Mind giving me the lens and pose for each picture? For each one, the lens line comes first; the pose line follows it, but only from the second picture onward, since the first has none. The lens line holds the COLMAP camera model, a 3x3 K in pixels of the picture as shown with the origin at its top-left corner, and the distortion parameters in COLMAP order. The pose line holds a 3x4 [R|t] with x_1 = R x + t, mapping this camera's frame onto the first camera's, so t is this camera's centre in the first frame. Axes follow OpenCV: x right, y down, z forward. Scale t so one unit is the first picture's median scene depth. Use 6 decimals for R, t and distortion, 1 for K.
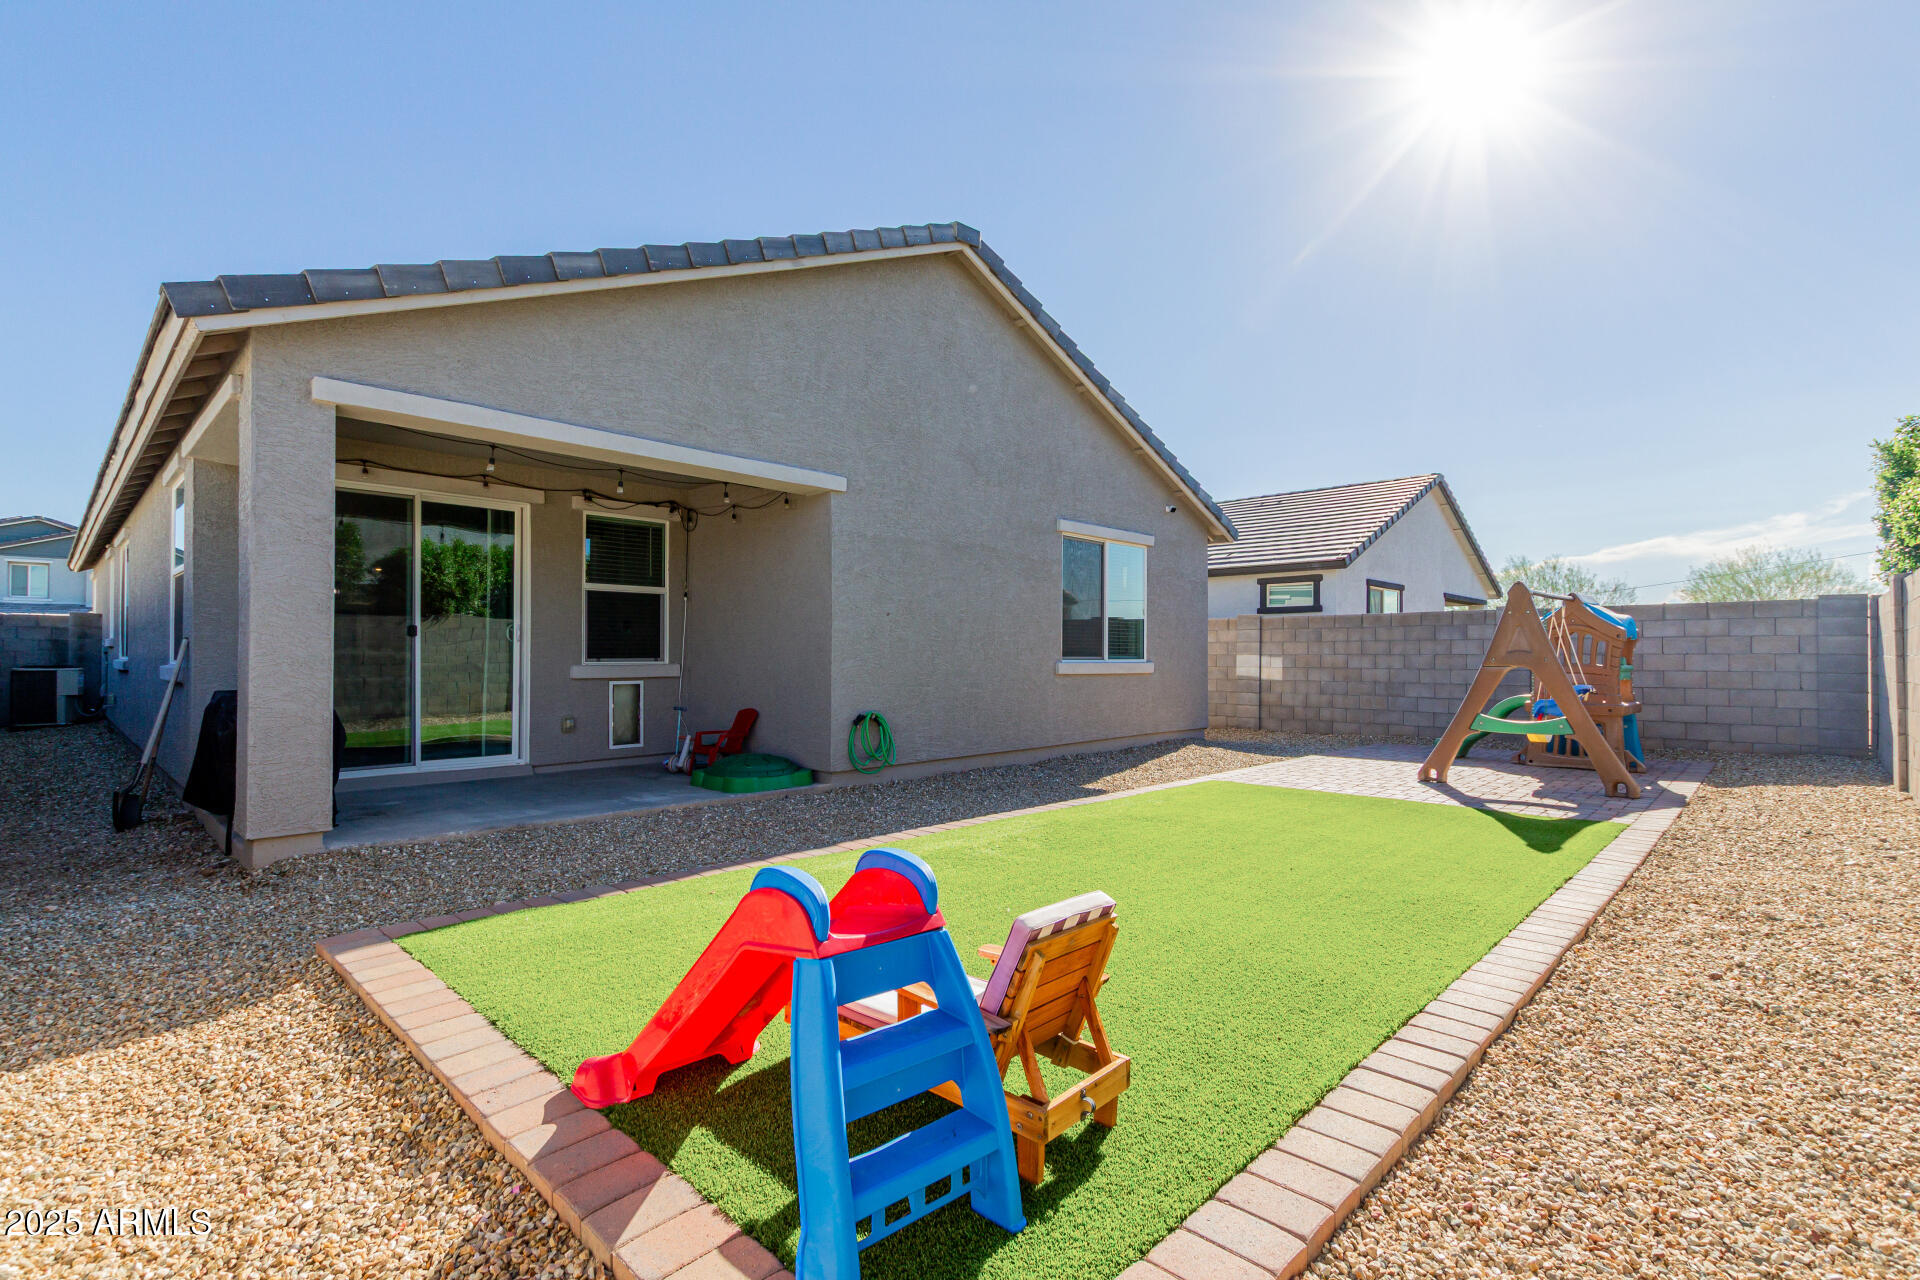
lens RADIAL K [[881.9, 0, 966.5], [0, 881.9, 644.8], [0, 0, 1]] dist [0.007727, -0.003994]
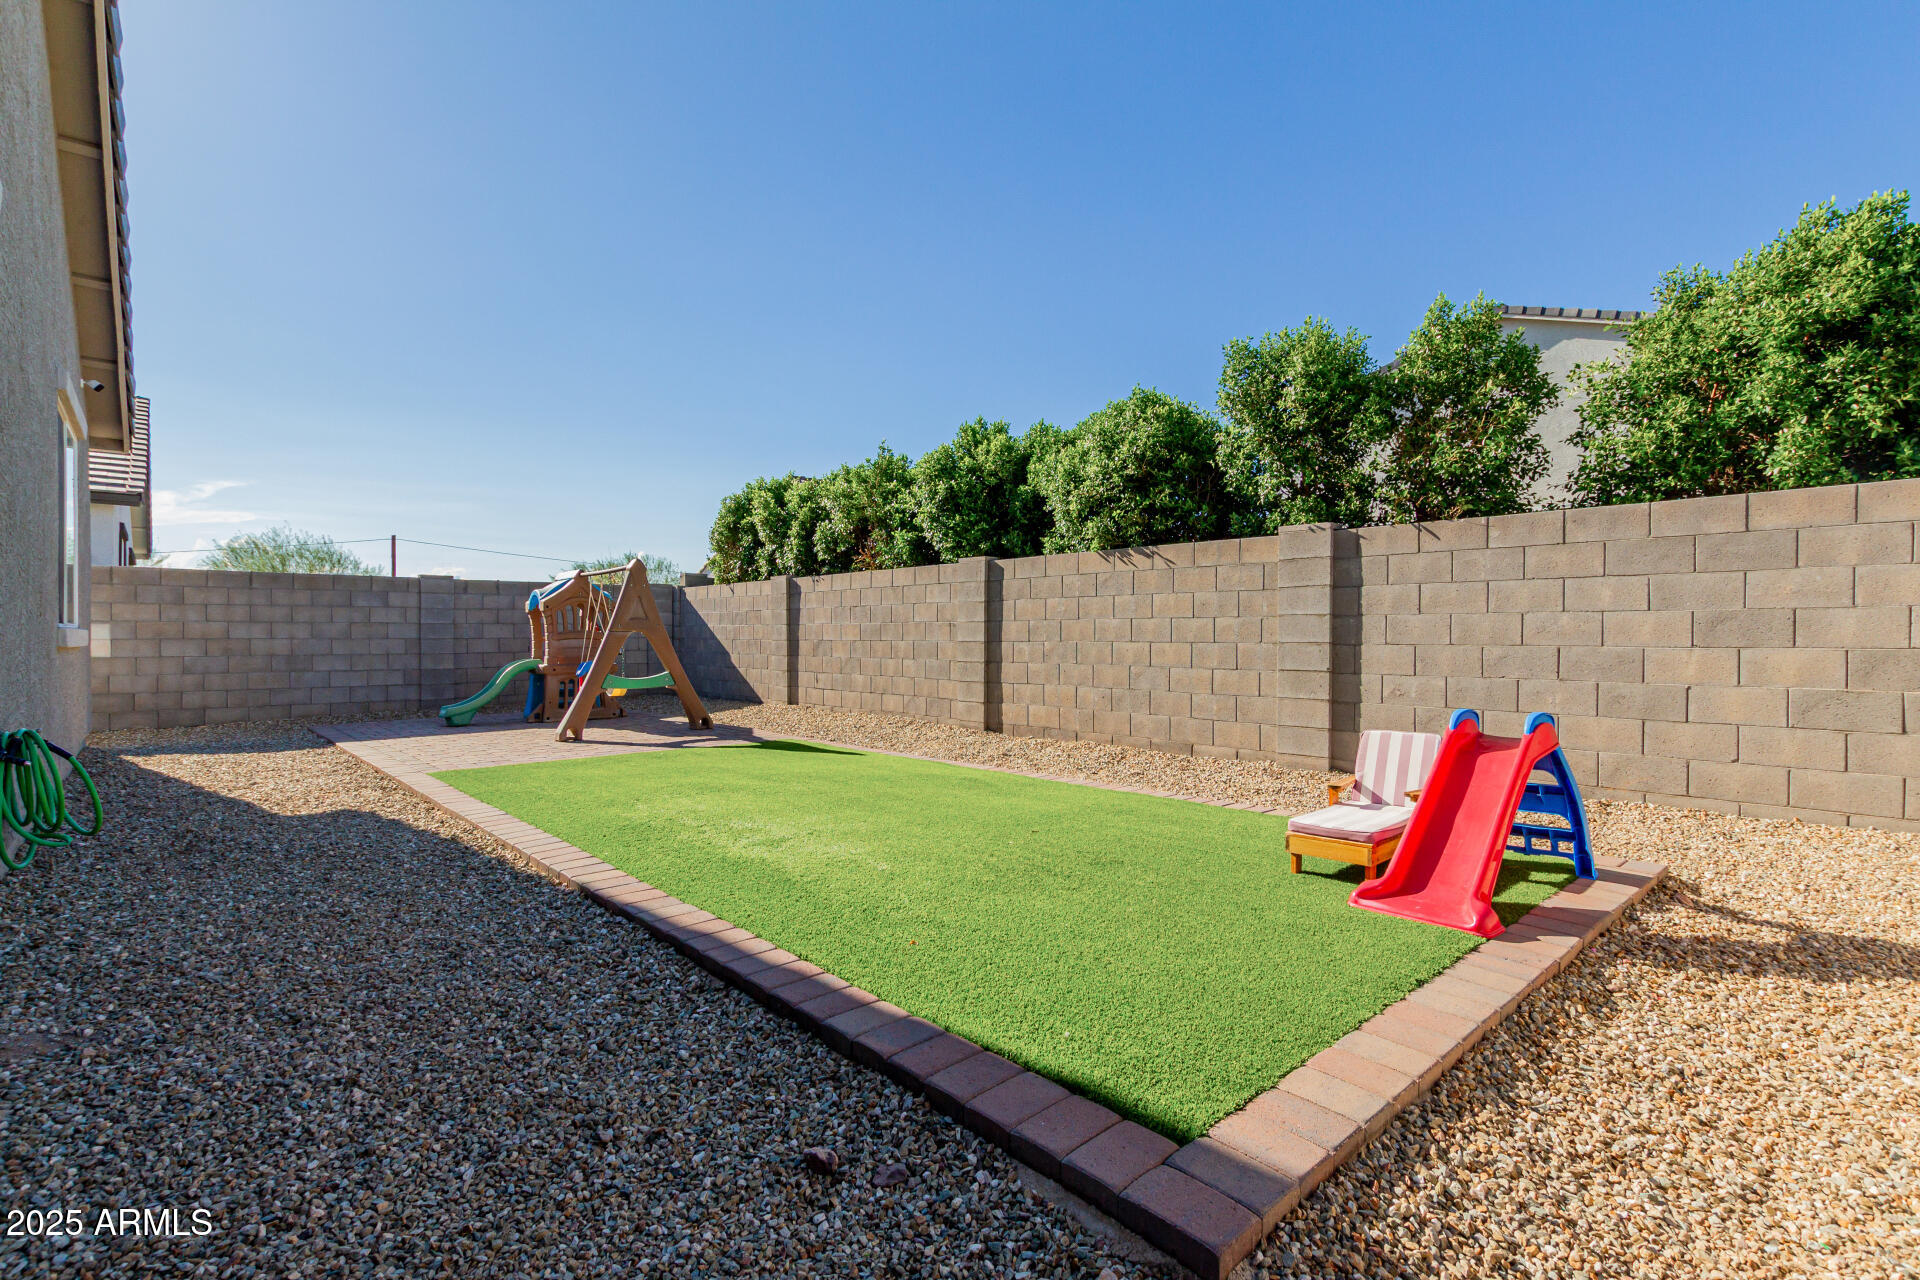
lens RADIAL K [[881.9, 0, 961.6], [0, 881.9, 639.9], [0, 0, 1]] dist [0.007727, -0.003994]
pose [[0.073030, -0.008831, 0.997291, -0.312060], [-0.012327, 0.999876, 0.009756, 0.011675], [-0.997254, -0.013007, 0.072912, 0.294612]]
